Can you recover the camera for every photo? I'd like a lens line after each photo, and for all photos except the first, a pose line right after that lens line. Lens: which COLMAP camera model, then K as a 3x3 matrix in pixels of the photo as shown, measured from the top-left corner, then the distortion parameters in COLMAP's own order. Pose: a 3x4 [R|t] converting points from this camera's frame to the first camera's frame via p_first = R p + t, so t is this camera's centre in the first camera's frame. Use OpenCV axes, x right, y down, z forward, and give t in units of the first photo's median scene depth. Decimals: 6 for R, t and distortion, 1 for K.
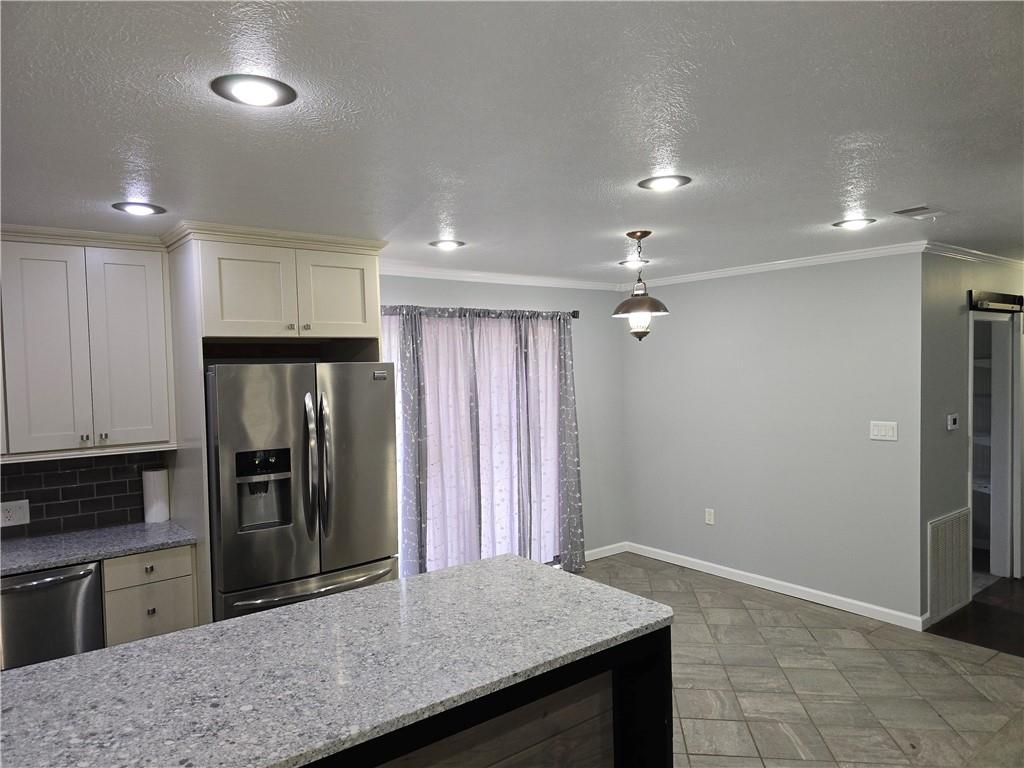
lens RADIAL K [[682.0, 0, 509.6], [0, 682.0, 392.2], [0, 0, 1]] dist [0.065106, -0.063374]
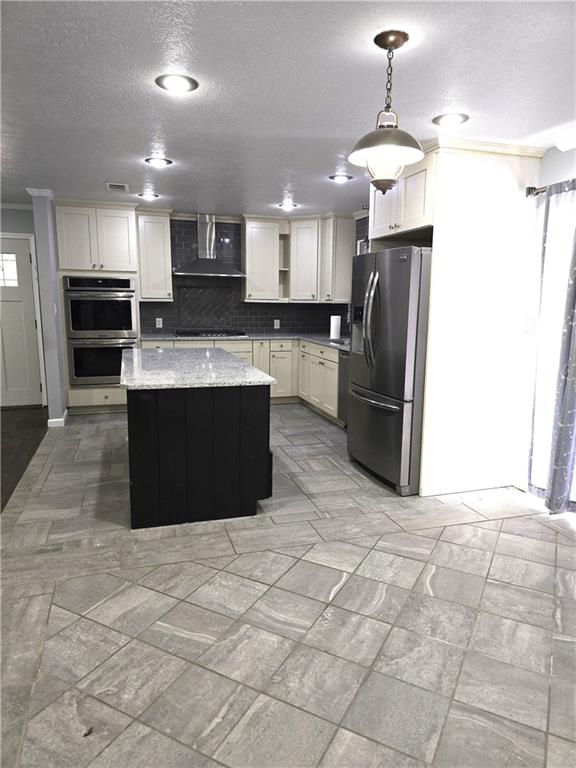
lens RADIAL K [[511.5, 0, 286.3], [0, 511.5, 385.7], [0, 0, 1]] dist [0.065106, -0.063374]
pose [[-0.351974, 0.178168, -0.918896, 0.646787], [-0.038332, 0.978149, 0.204339, 0.016650], [0.935224, 0.107145, -0.337454, 0.906351]]
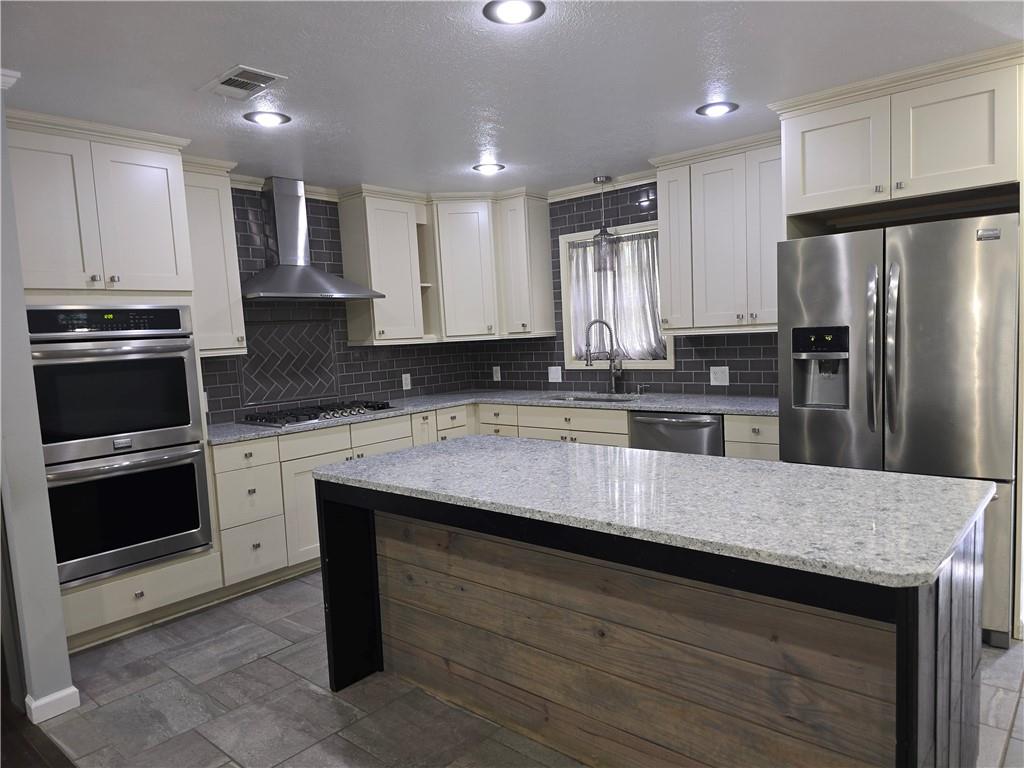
lens RADIAL K [[682.0, 0, 509.6], [0, 682.0, 392.2], [0, 0, 1]] dist [0.065106, -0.063374]
pose [[0.196476, 0.102272, -0.975160, 0.359759], [0.008588, 0.994328, 0.106012, 0.048817], [0.980471, -0.029203, 0.194483, 0.271591]]
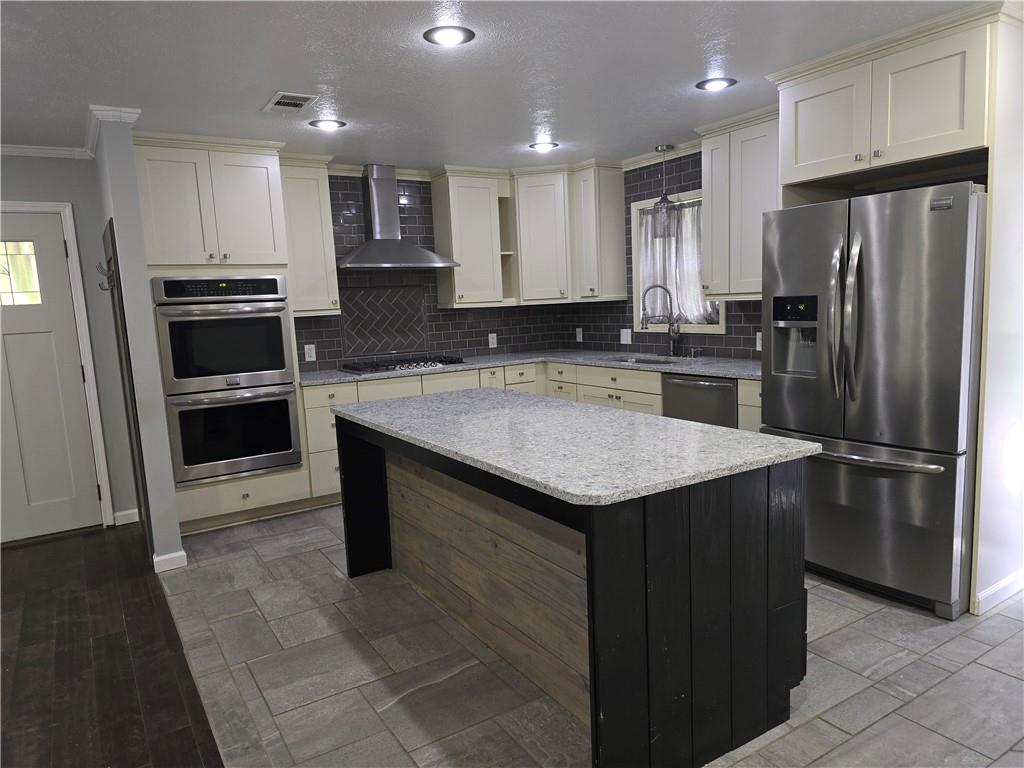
lens RADIAL K [[682.0, 0, 509.6], [0, 682.0, 392.2], [0, 0, 1]] dist [0.065106, -0.063374]
pose [[-0.094570, 0.162711, -0.982131, 0.482913], [0.010414, 0.986660, 0.162458, 0.039044], [0.995464, 0.005135, -0.095003, 0.484994]]
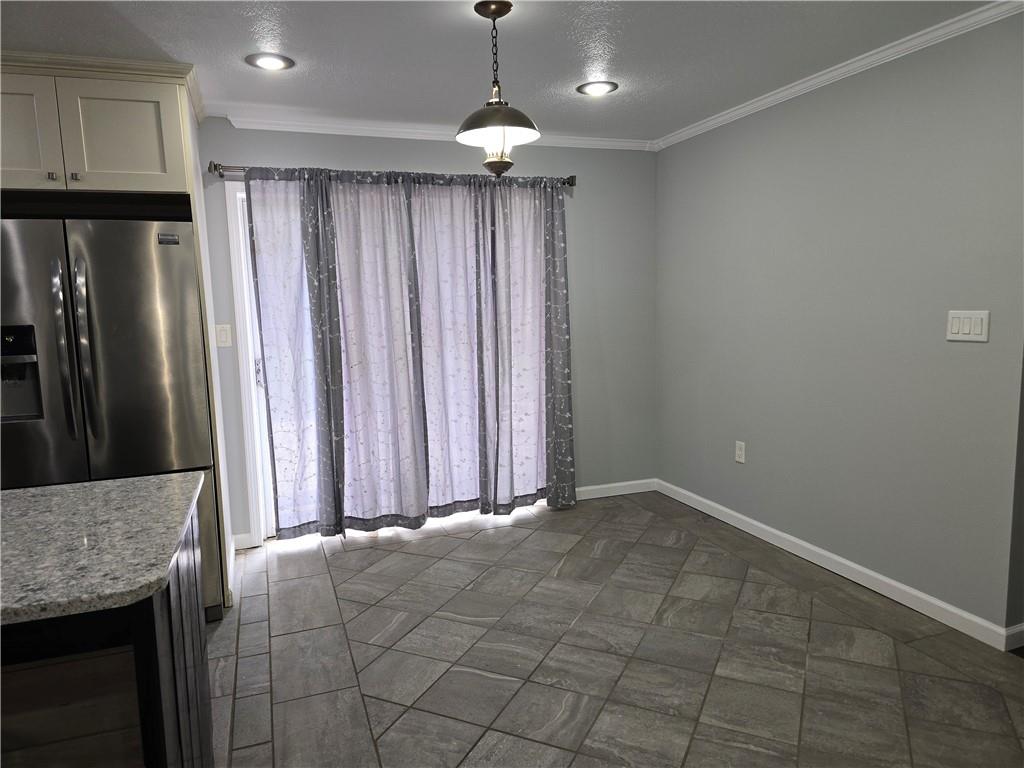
lens RADIAL K [[683.4, 0, 503.7], [0, 683.4, 385.7], [0, 0, 1]] dist [0.063115, -0.060572]
pose [[0.950349, 0.034376, -0.309280, 0.333838], [-0.005337, 0.995534, 0.094254, 0.052044], [0.311139, -0.087924, 0.946289, 0.283351]]
